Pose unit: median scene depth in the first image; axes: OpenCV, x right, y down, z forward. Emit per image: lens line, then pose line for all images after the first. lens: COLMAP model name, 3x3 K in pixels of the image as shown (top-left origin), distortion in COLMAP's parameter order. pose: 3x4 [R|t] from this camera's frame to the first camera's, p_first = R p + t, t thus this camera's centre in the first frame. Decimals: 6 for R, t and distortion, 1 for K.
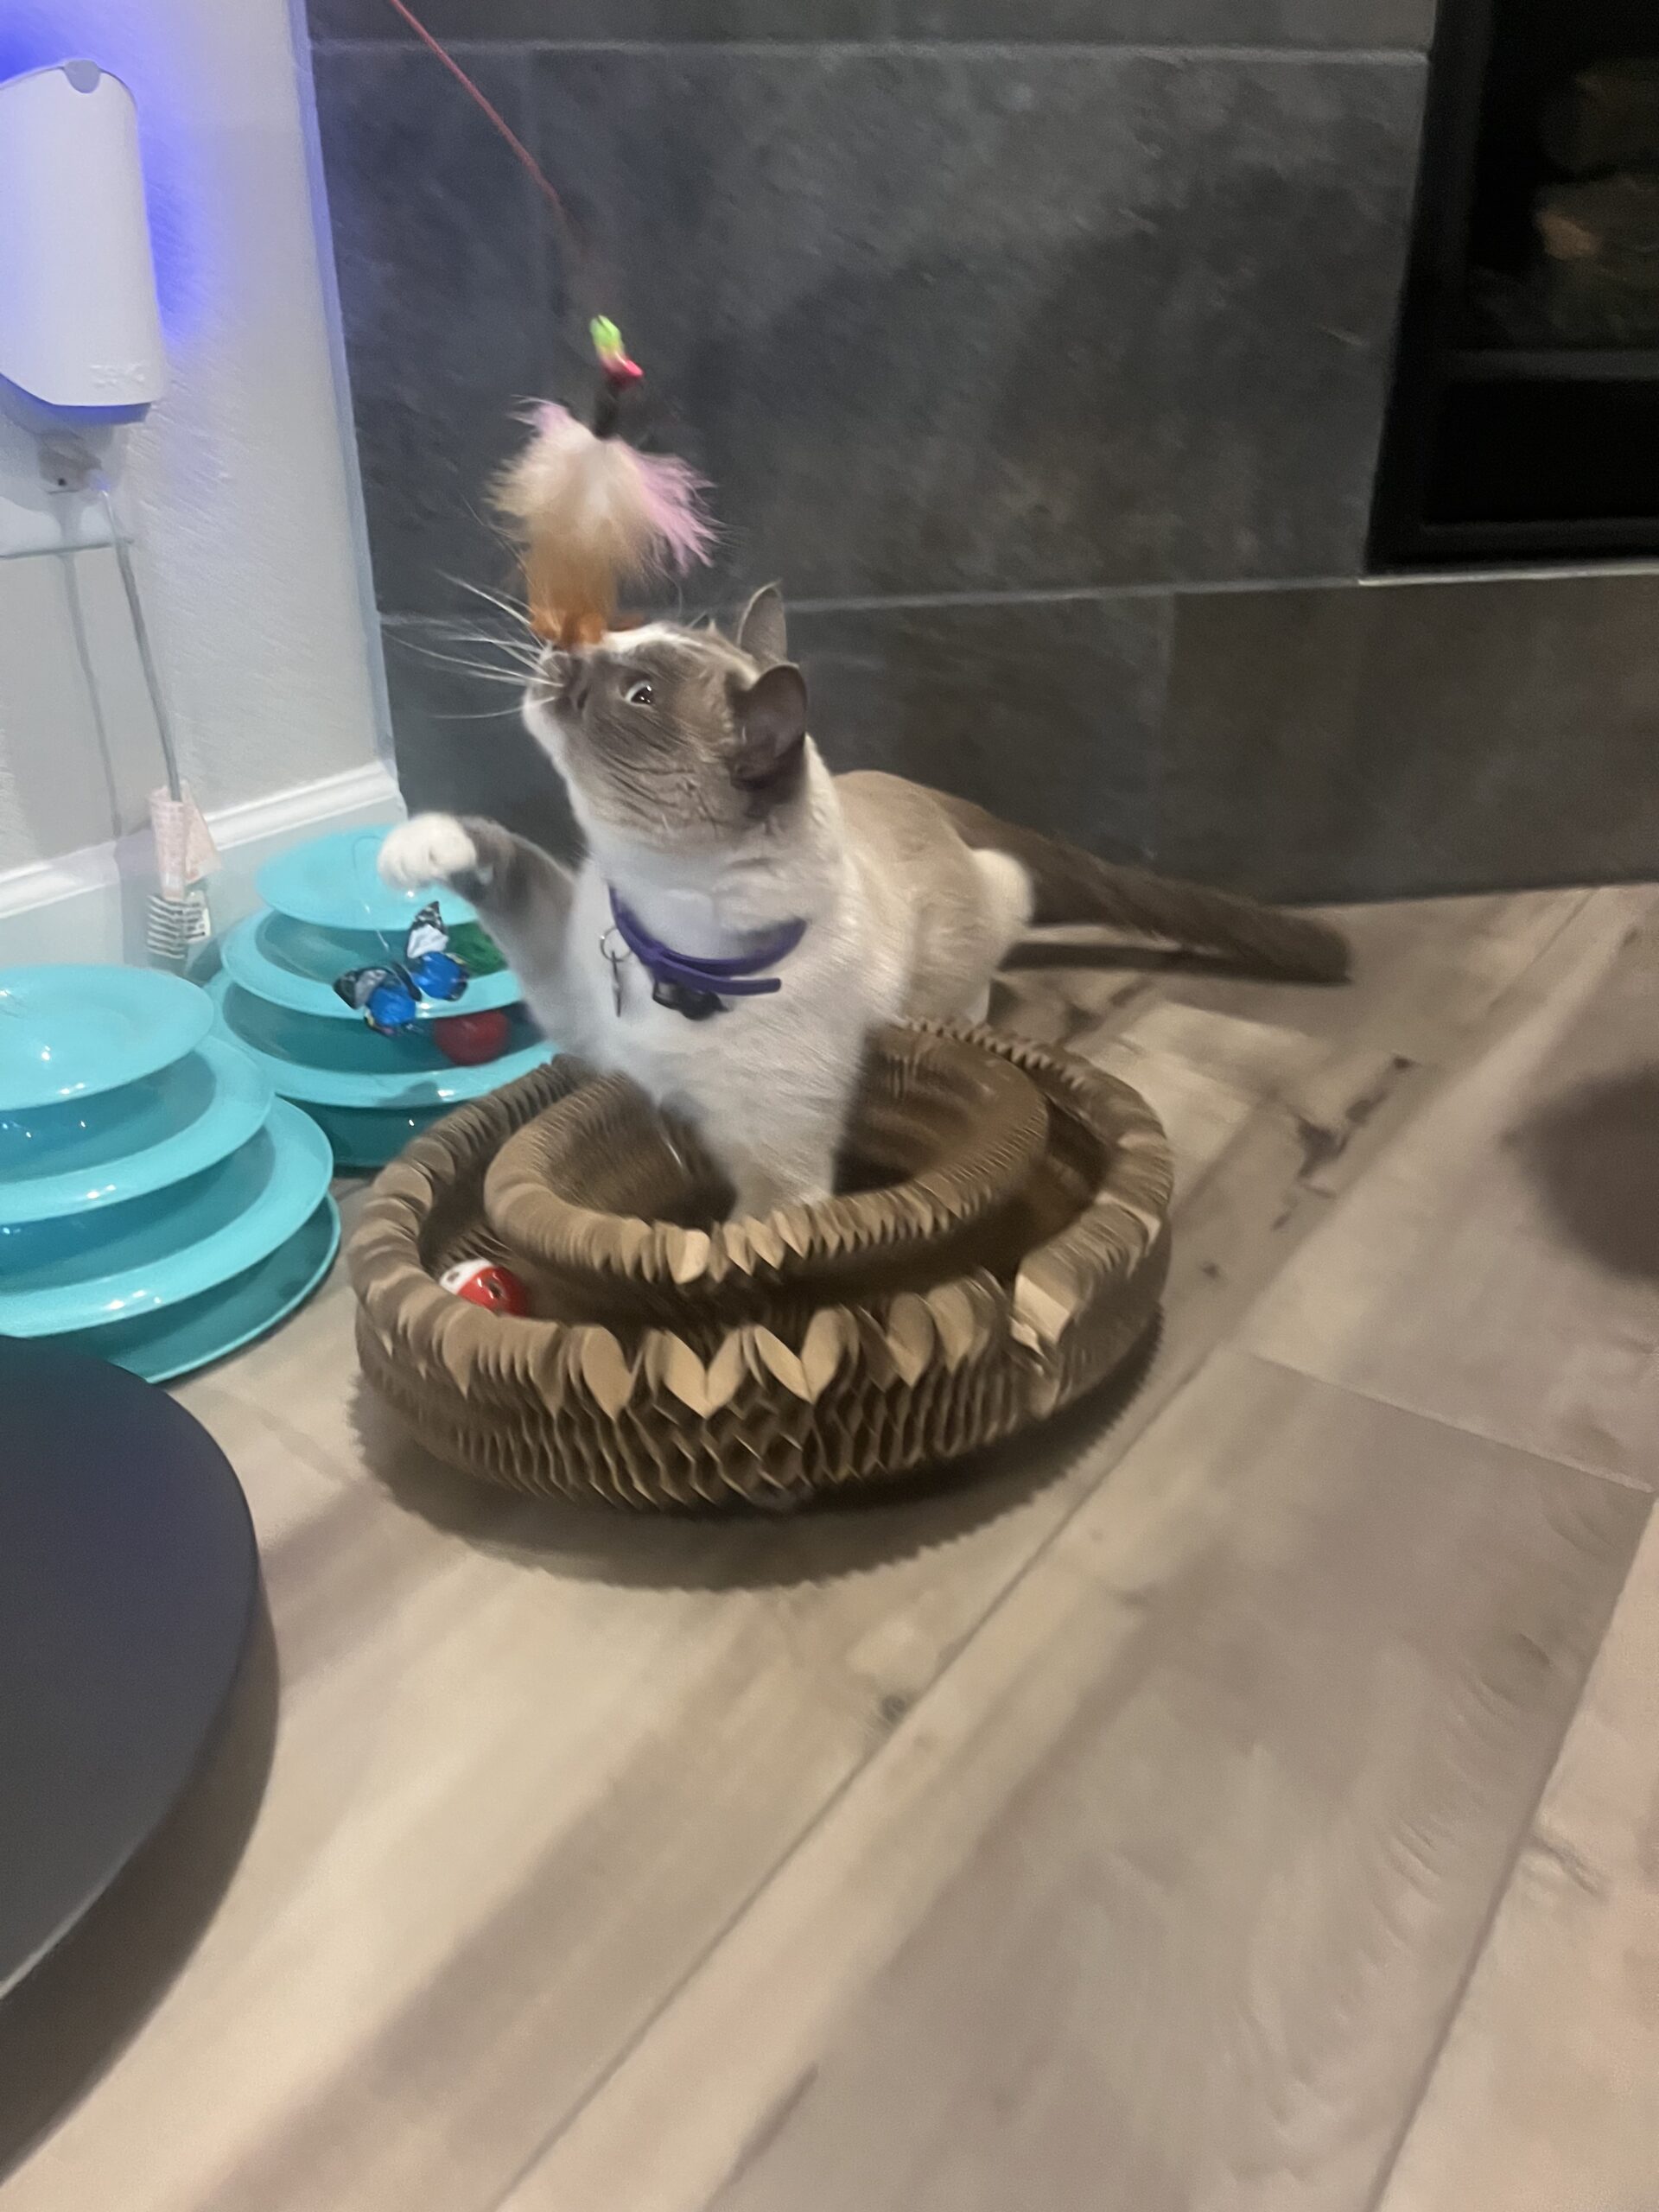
lens RADIAL K [[1694.9, 0, 823.0], [0, 1694.9, 1107.0], [0, 0, 1]] dist [0.026910, -0.033939]
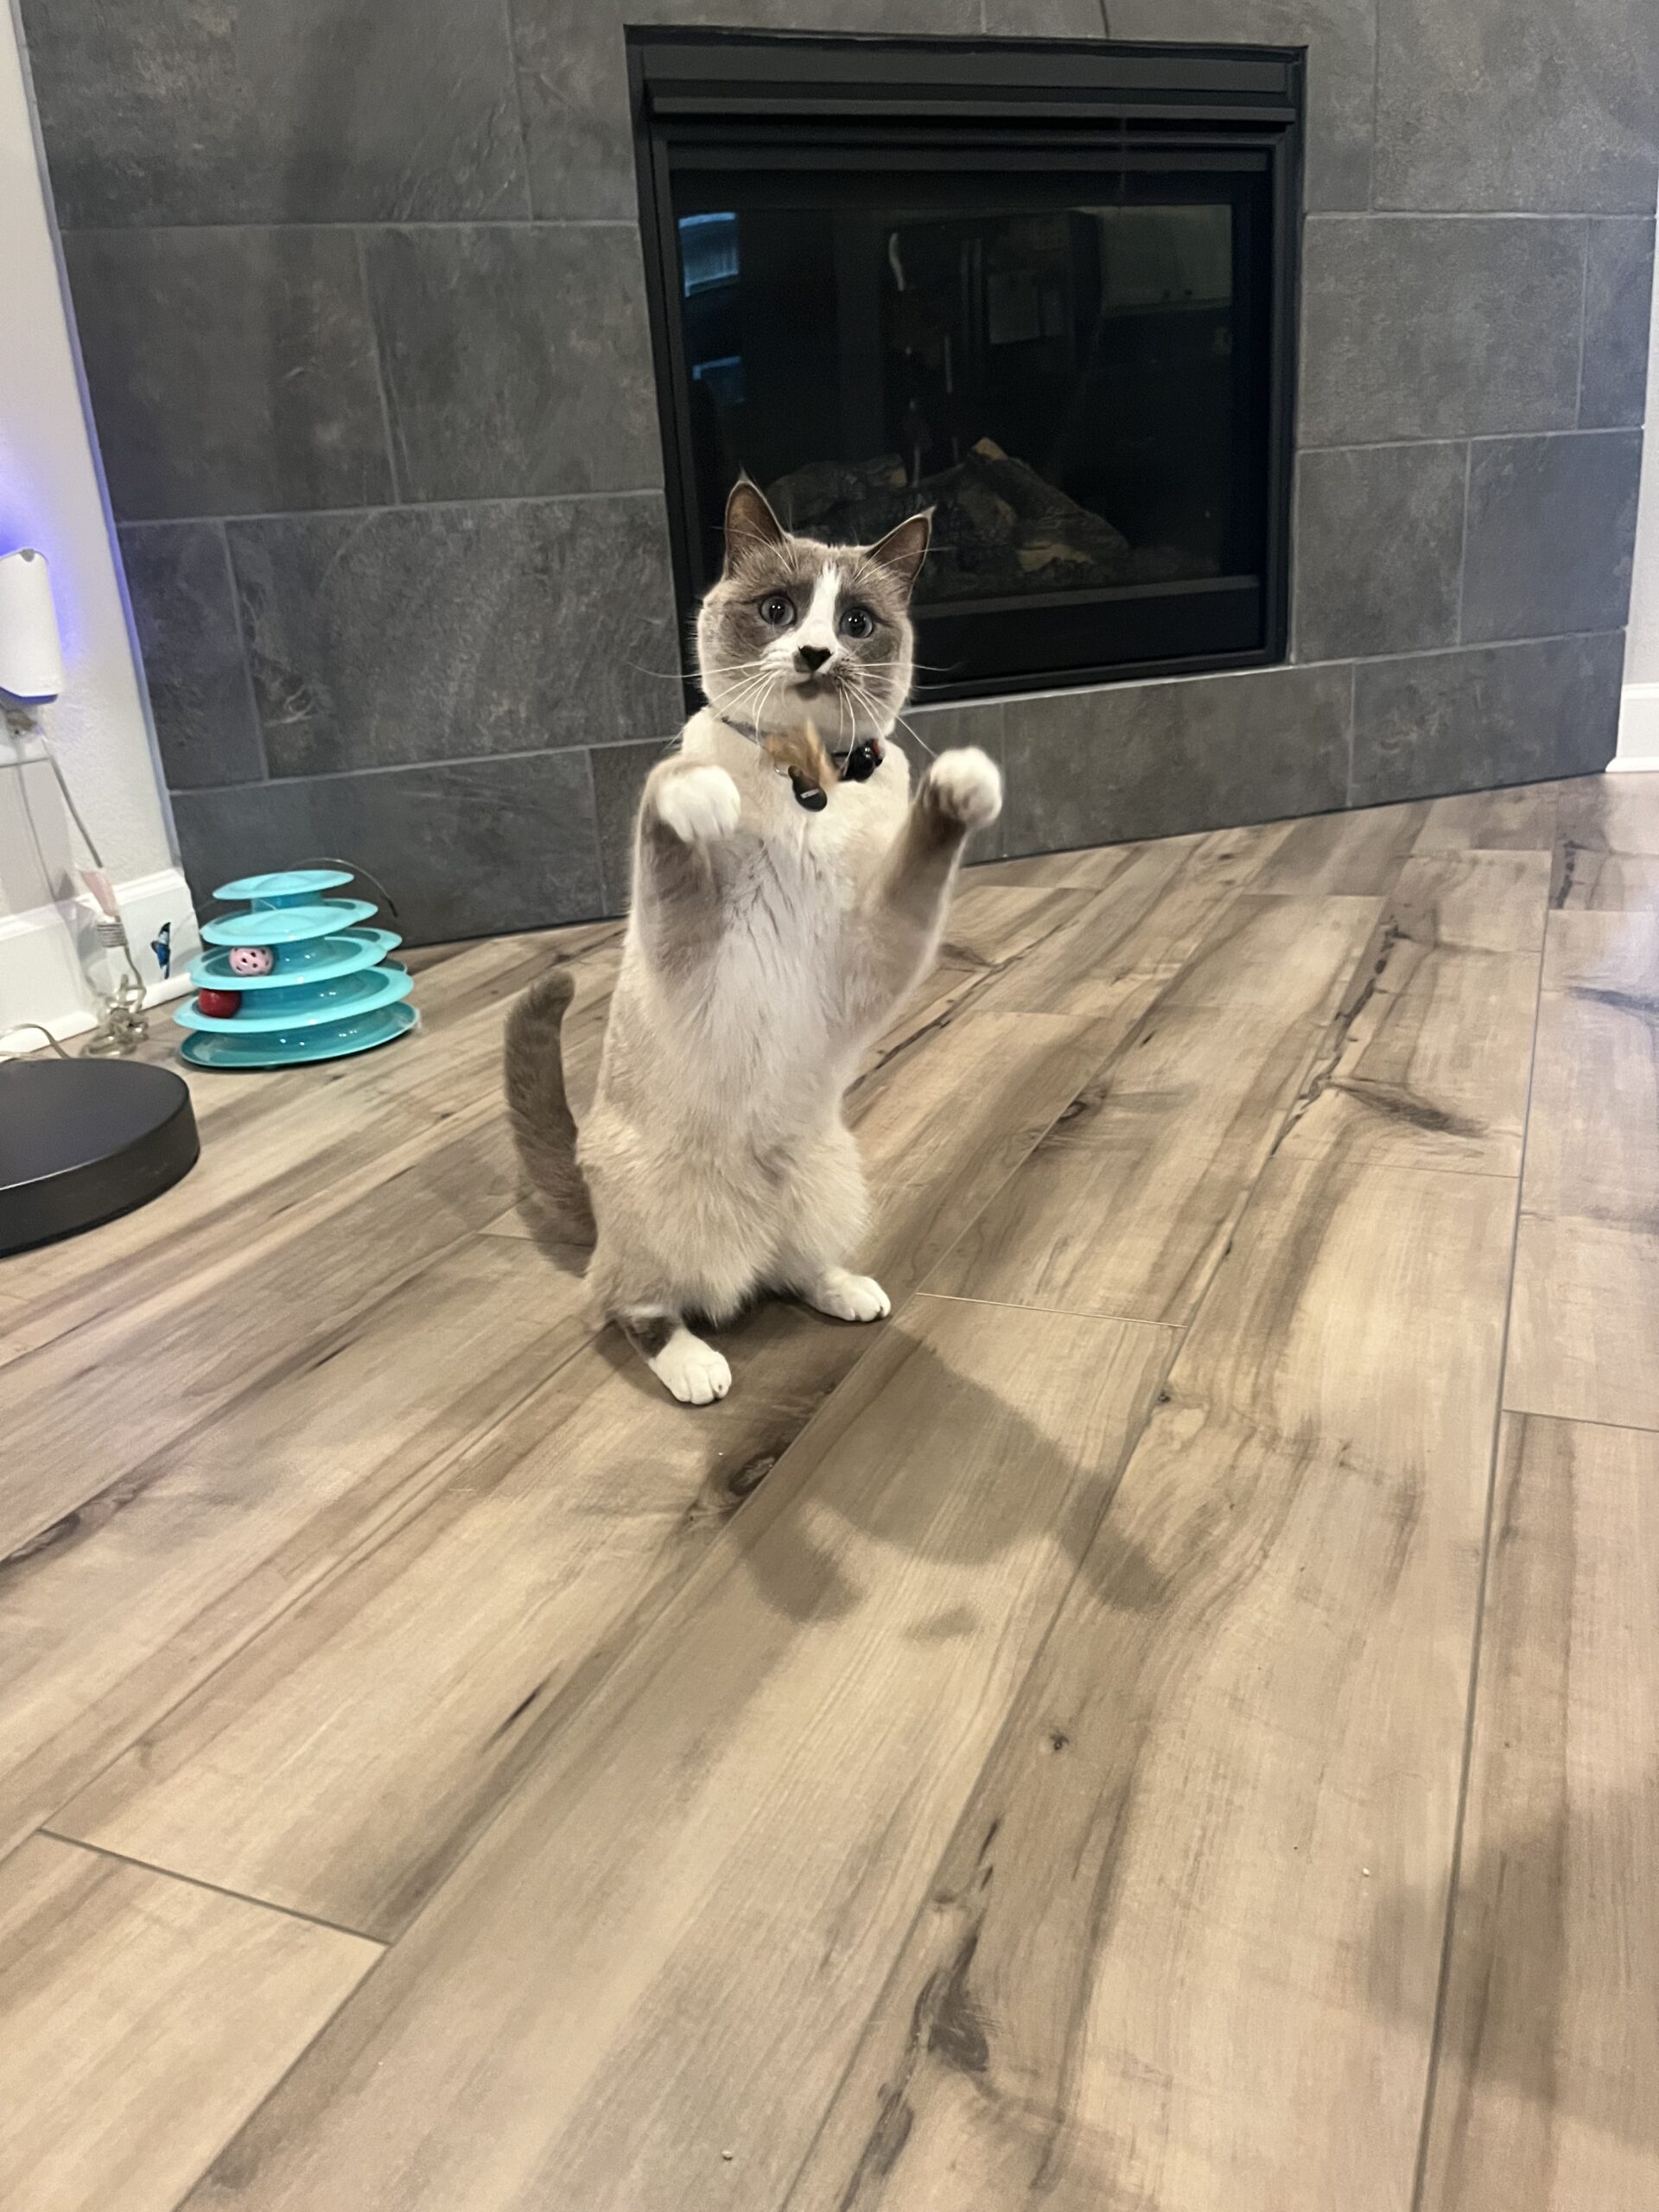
lens RADIAL K [[1694.9, 0, 832.5], [0, 1694.9, 1109.8], [0, 0, 1]] dist [0.026910, -0.033939]
pose [[0.977099, -0.123545, 0.173249, 0.099742], [0.146650, 0.980926, -0.127581, 0.438720], [-0.154183, 0.150067, 0.976580, -0.985275]]
